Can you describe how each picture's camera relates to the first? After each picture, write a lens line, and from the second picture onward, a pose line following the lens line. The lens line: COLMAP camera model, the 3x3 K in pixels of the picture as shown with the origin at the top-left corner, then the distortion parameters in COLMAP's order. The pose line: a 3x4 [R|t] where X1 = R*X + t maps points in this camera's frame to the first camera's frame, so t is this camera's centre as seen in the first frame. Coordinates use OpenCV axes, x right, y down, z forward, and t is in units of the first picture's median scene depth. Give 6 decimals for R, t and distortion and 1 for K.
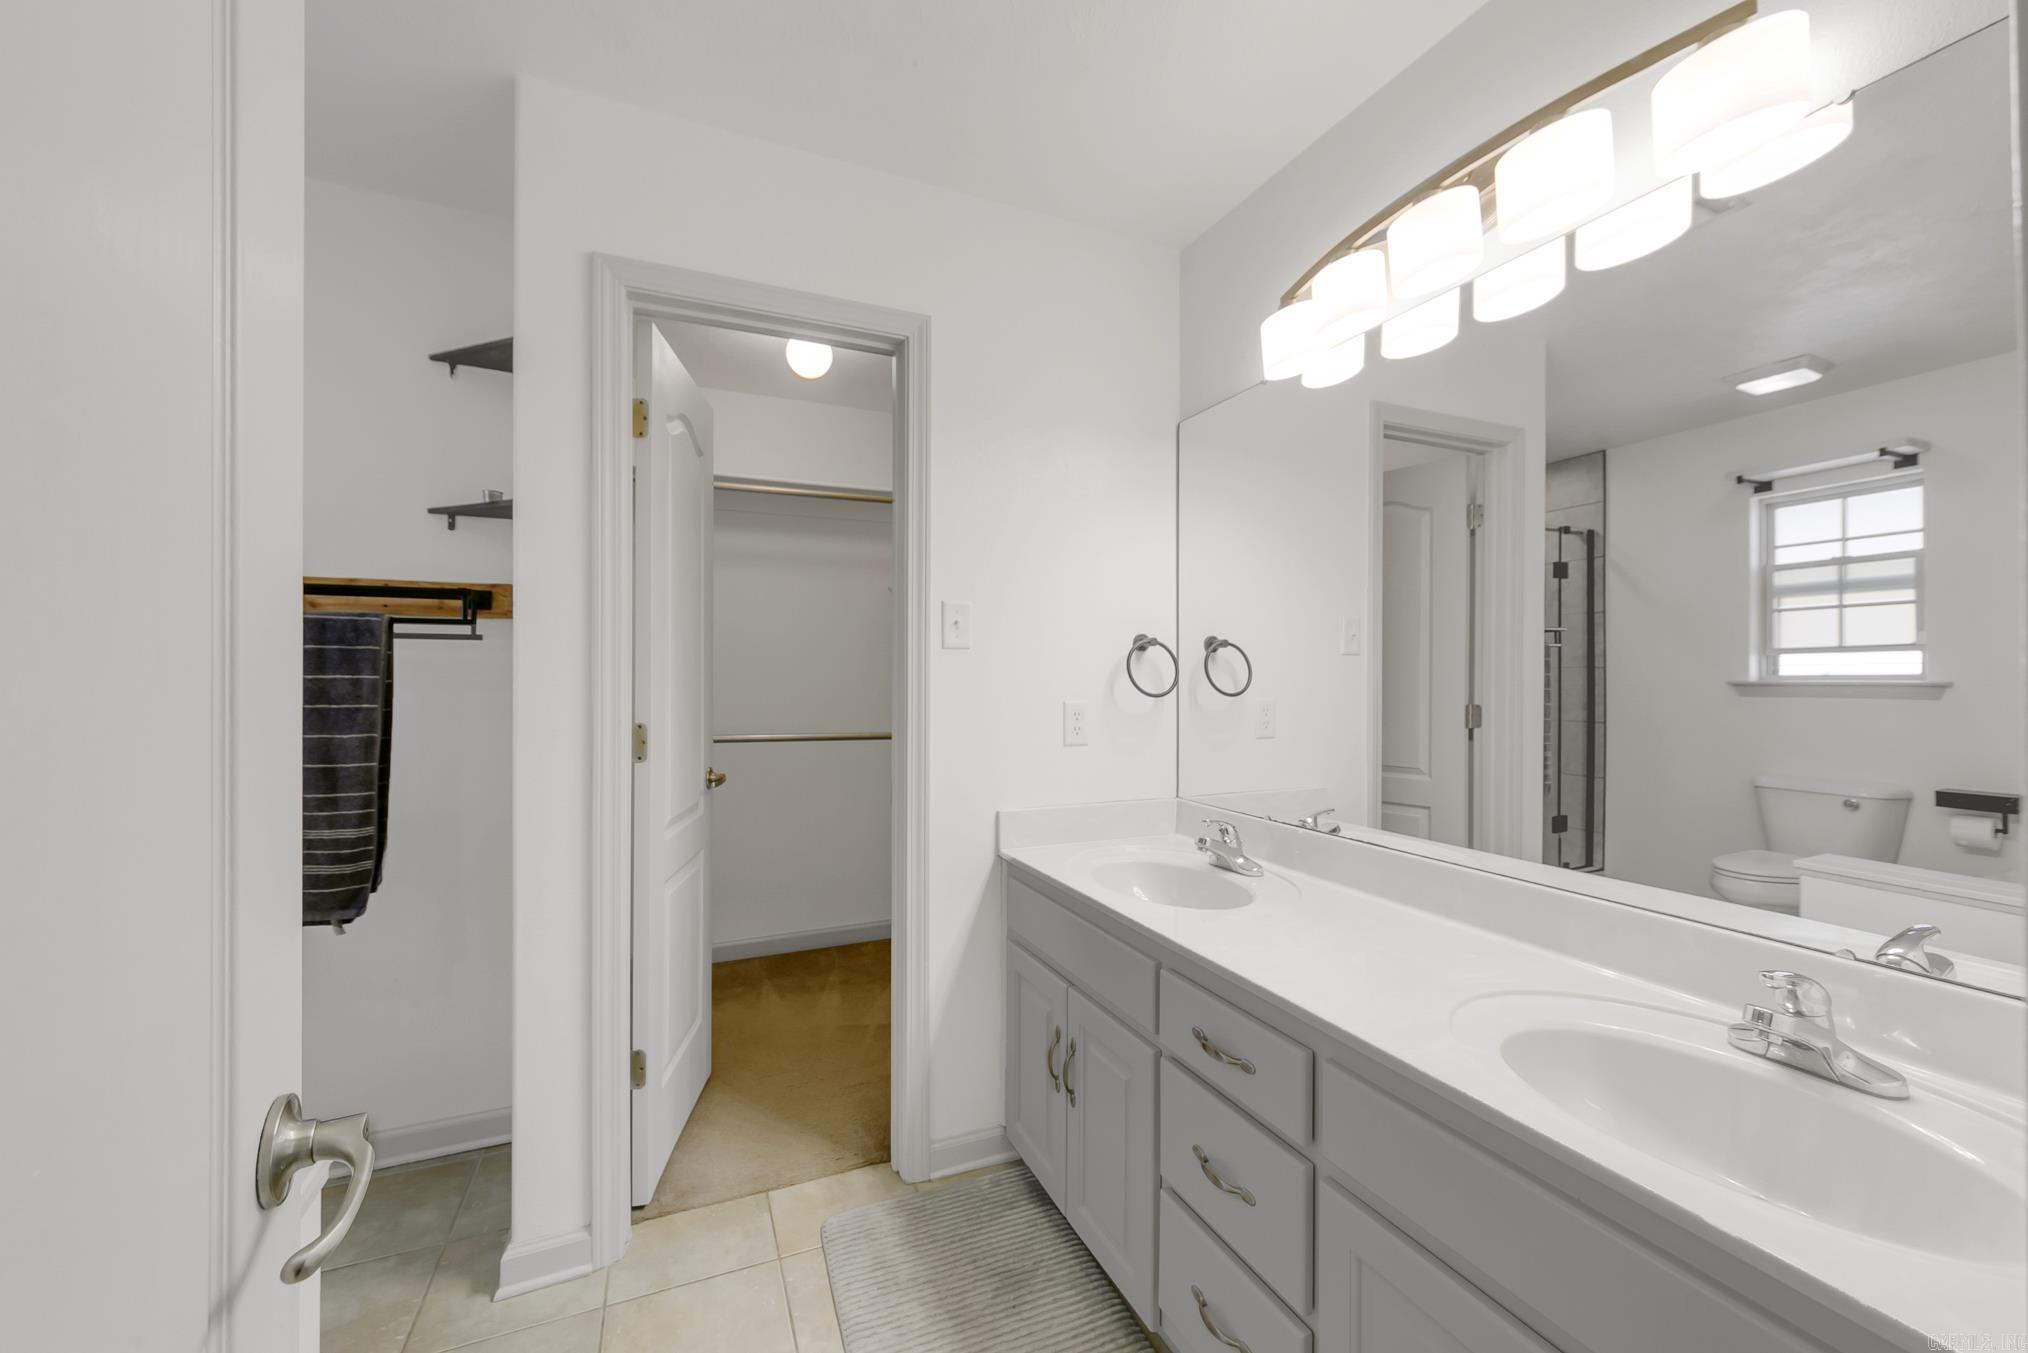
lens RADIAL K [[809.7, 0, 1014.0], [0, 809.7, 676.5], [0, 0, 1]] dist [-0.000827, -0.000083]
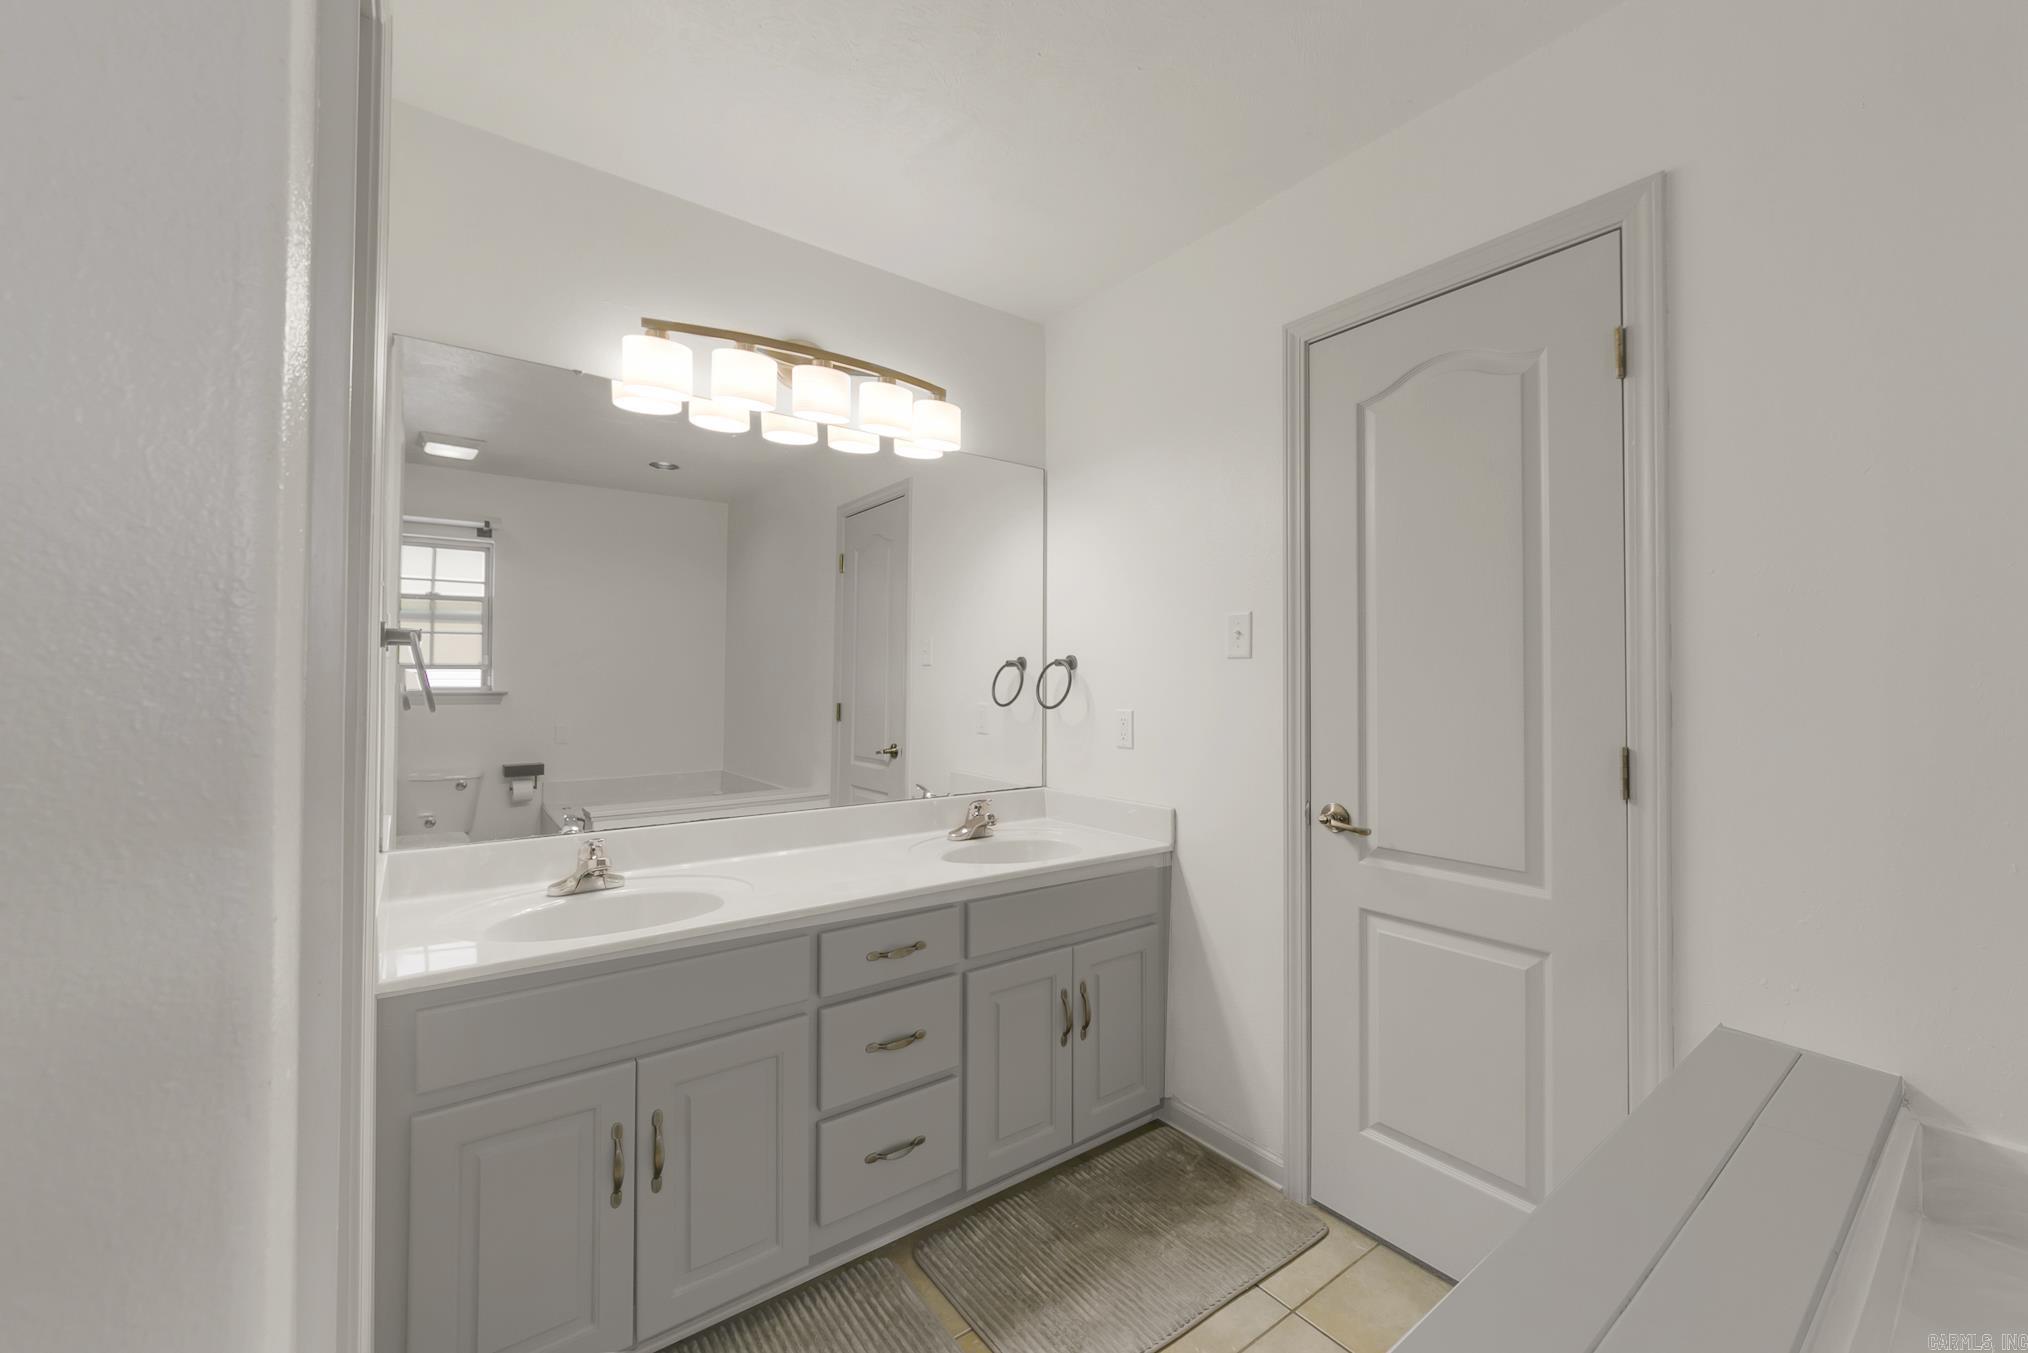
lens RADIAL K [[793.5, 0, 1017.6], [0, 793.5, 656.9], [0, 0, 1]] dist [-0.003098, -0.000302]
pose [[-0.226434, 0.036366, 0.973347, -0.420282], [0.006529, 0.999337, -0.035818, 0.002618], [-0.974005, -0.001755, -0.226521, 0.410671]]
